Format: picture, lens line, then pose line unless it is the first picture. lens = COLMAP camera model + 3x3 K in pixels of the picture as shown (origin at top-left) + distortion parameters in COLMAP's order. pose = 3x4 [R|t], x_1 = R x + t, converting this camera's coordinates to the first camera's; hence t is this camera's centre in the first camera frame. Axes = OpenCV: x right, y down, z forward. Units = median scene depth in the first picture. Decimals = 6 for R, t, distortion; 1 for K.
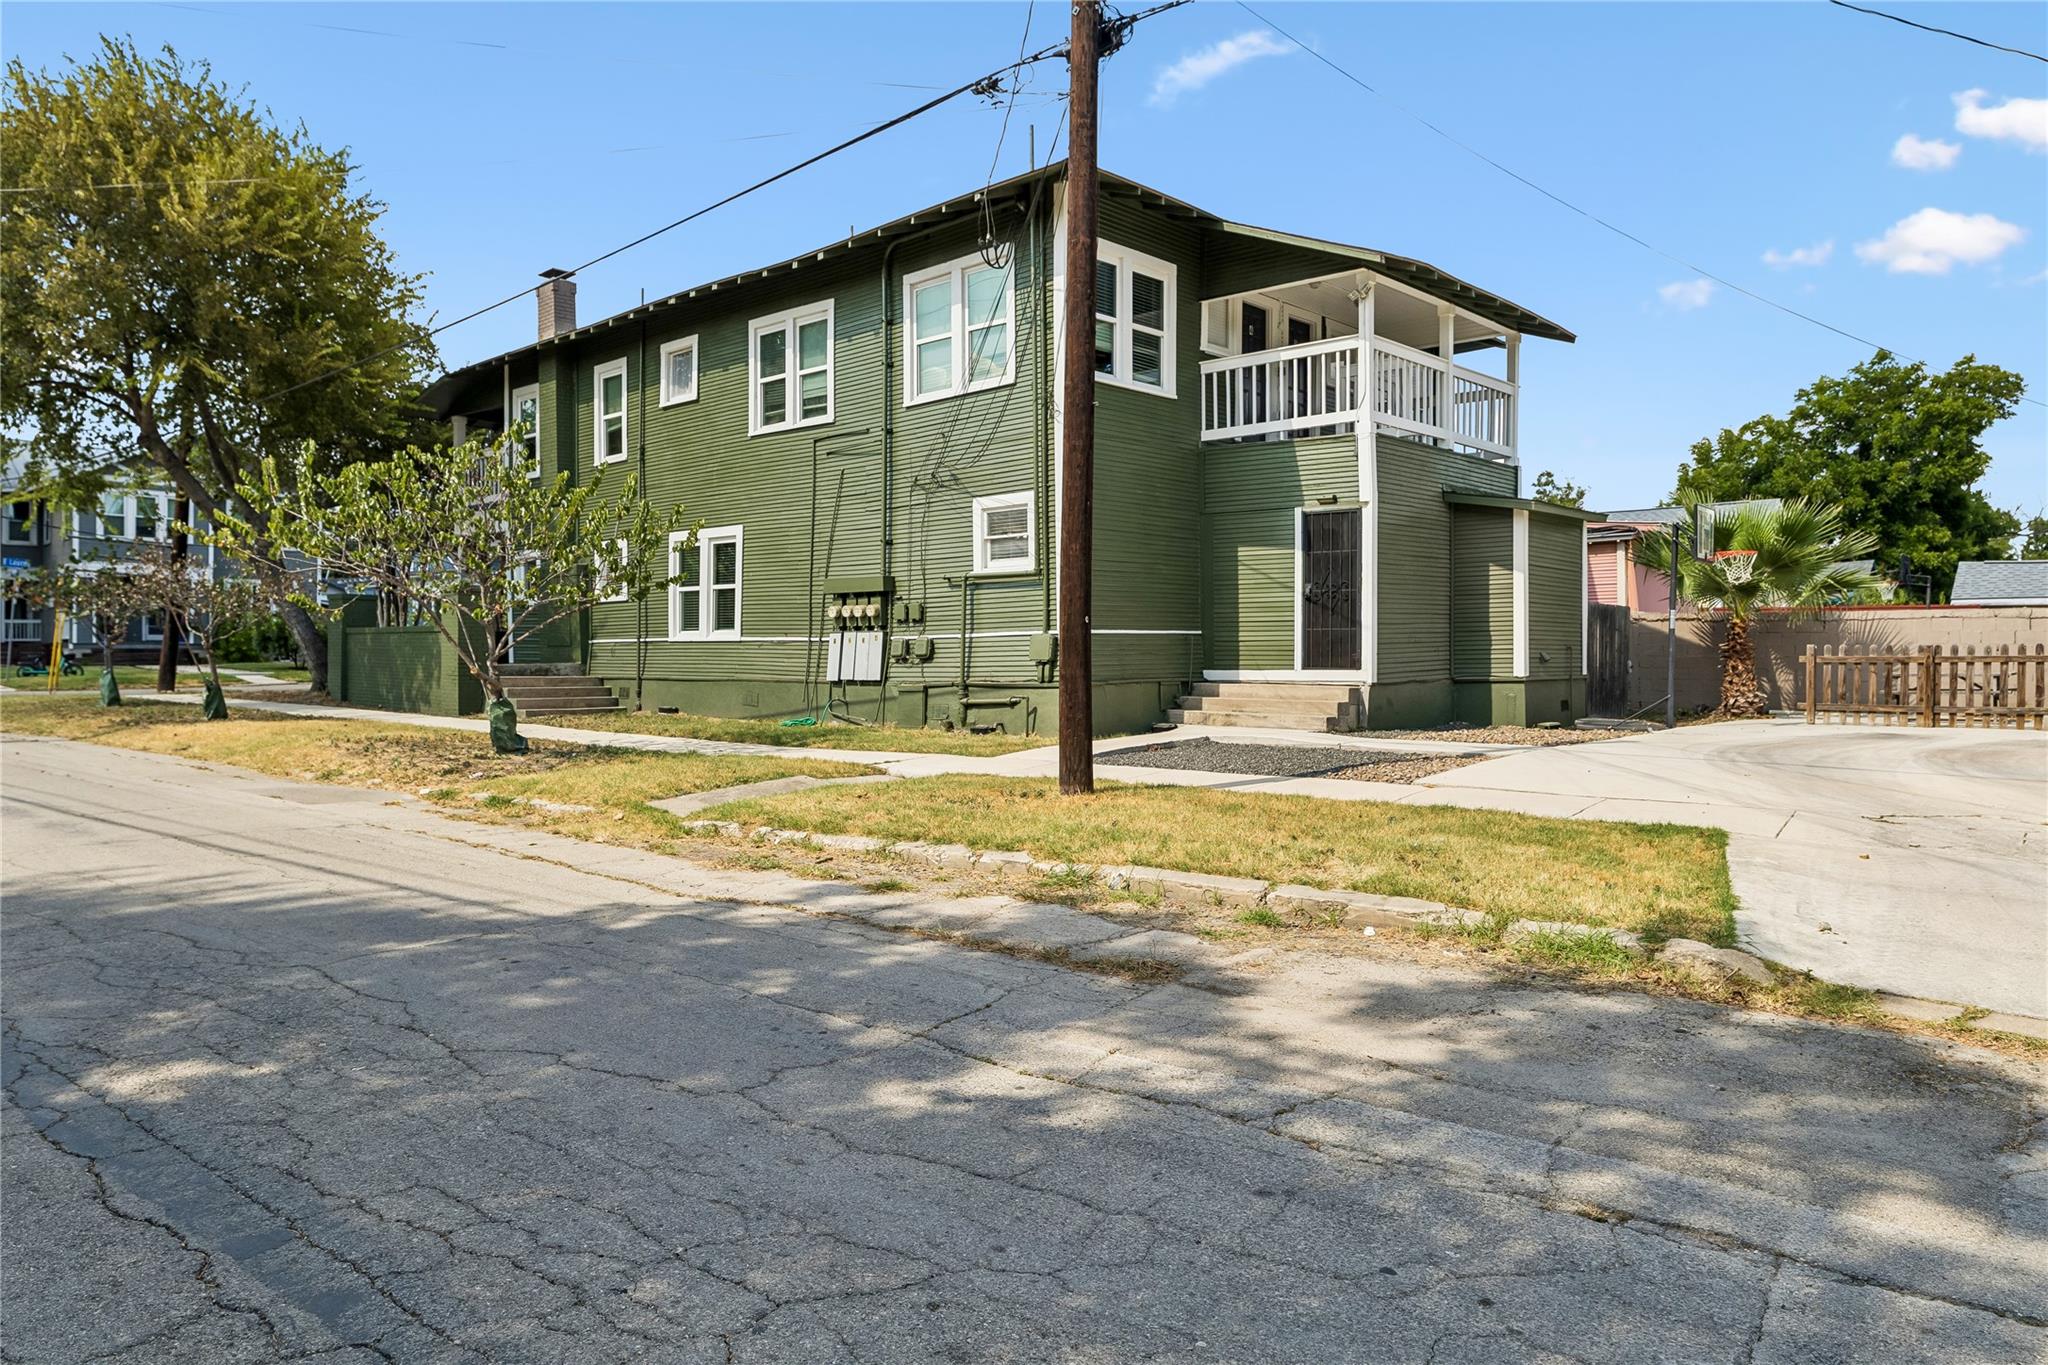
lens RADIAL K [[1375.5, 0, 1024.8], [0, 1375.5, 684.8], [0, 0, 1]] dist [0.000677, -0.002364]
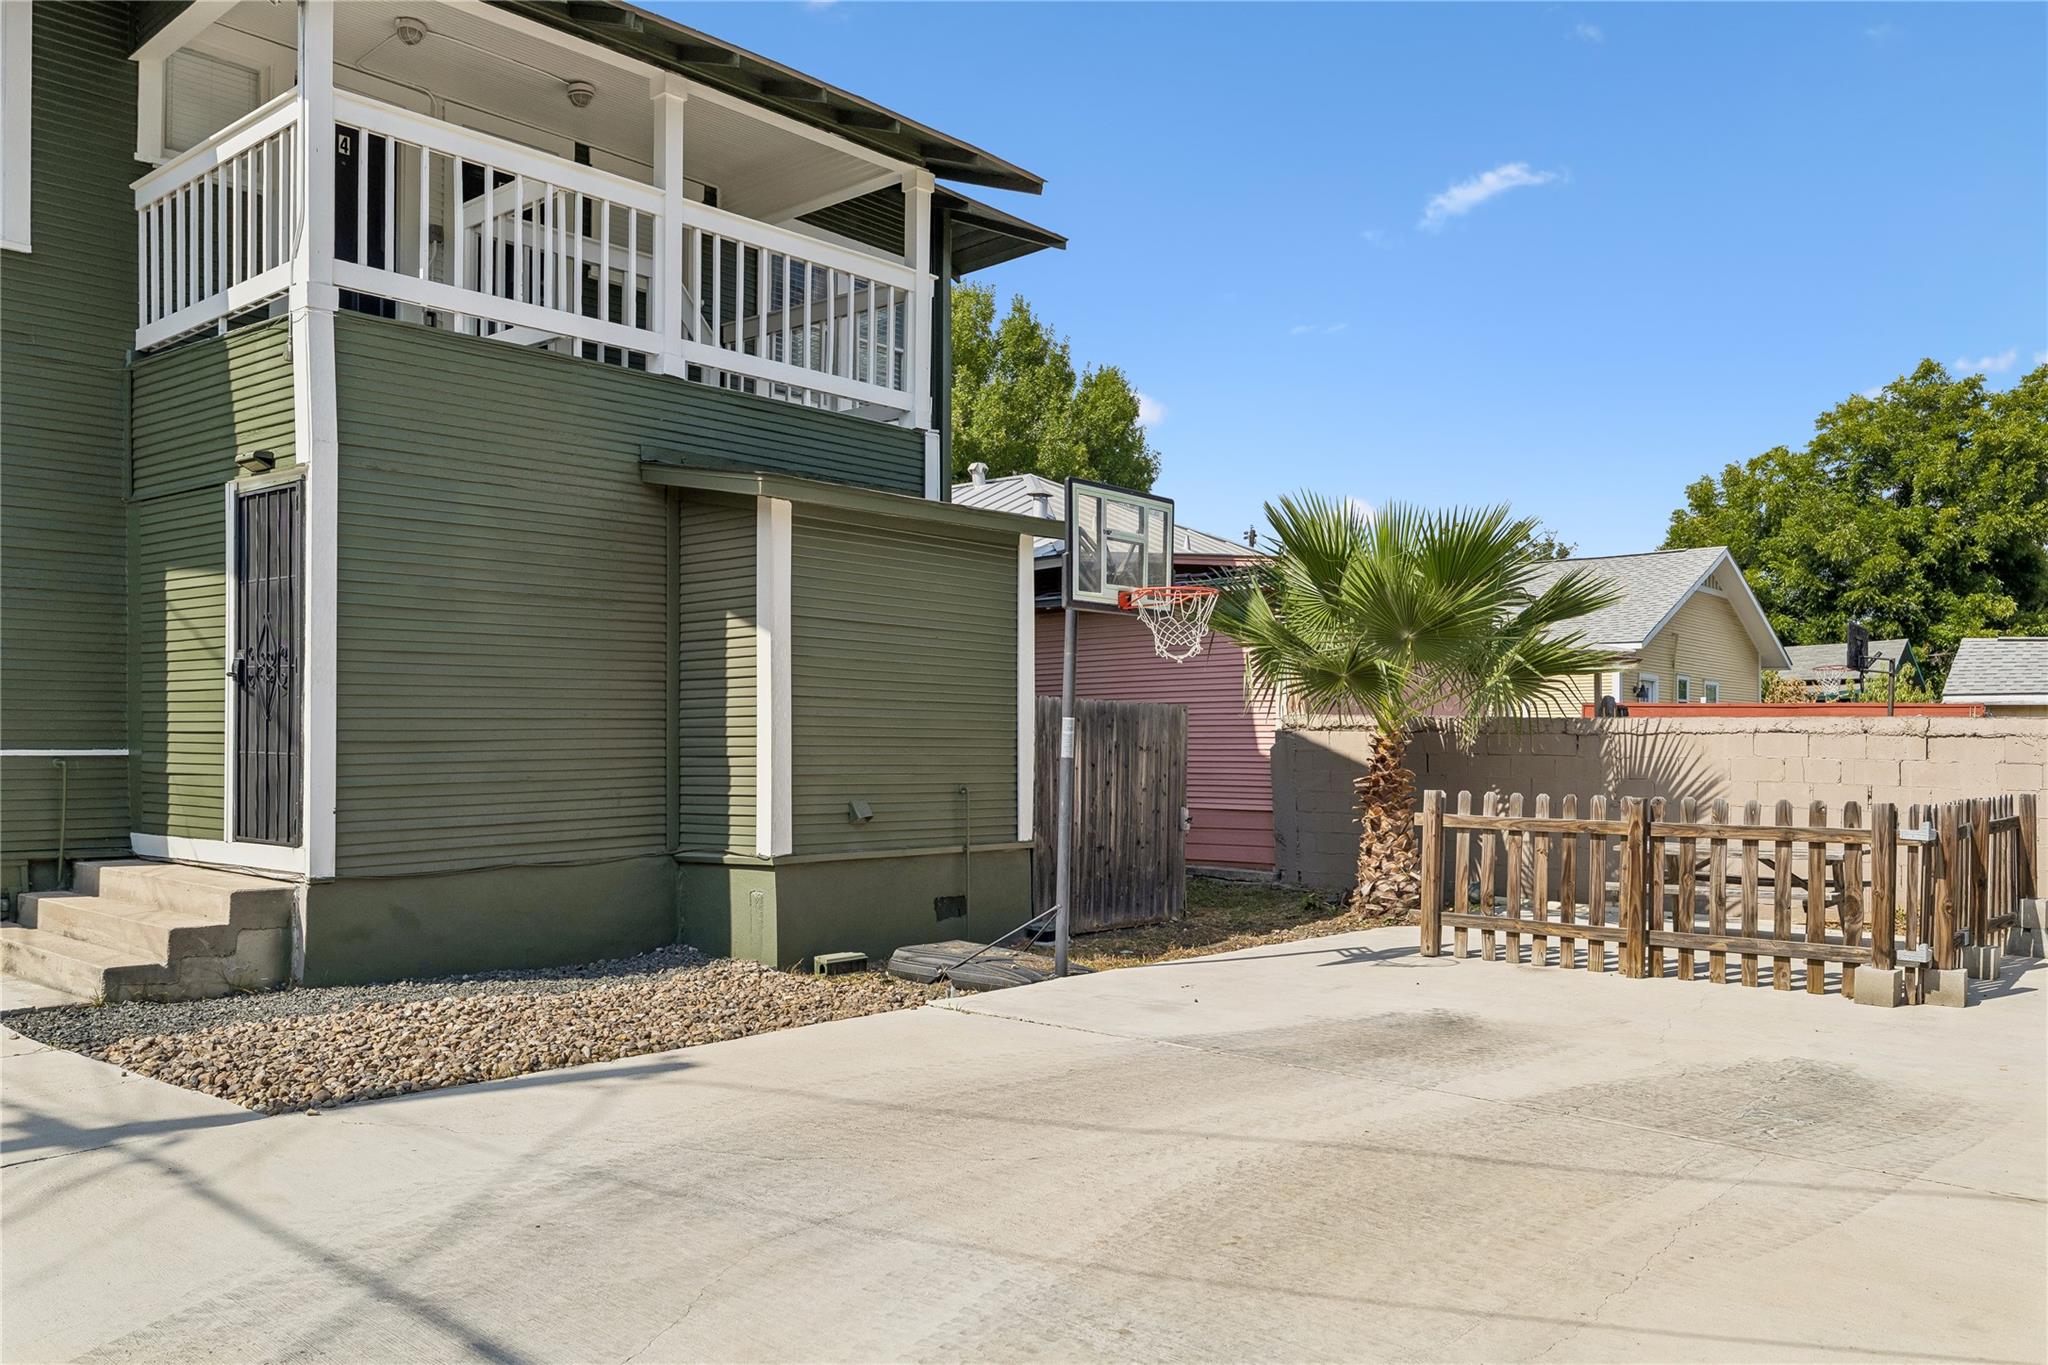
lens RADIAL K [[1637.1, 0, 1009.0], [0, 1637.1, 743.0], [0, 0, 1]] dist [-0.000914, 0.005856]
pose [[0.999883, 0.009778, 0.011788, 0.118499], [-0.009491, 0.999663, -0.024182, -0.008614], [-0.012021, 0.024068, 0.999638, 0.121662]]
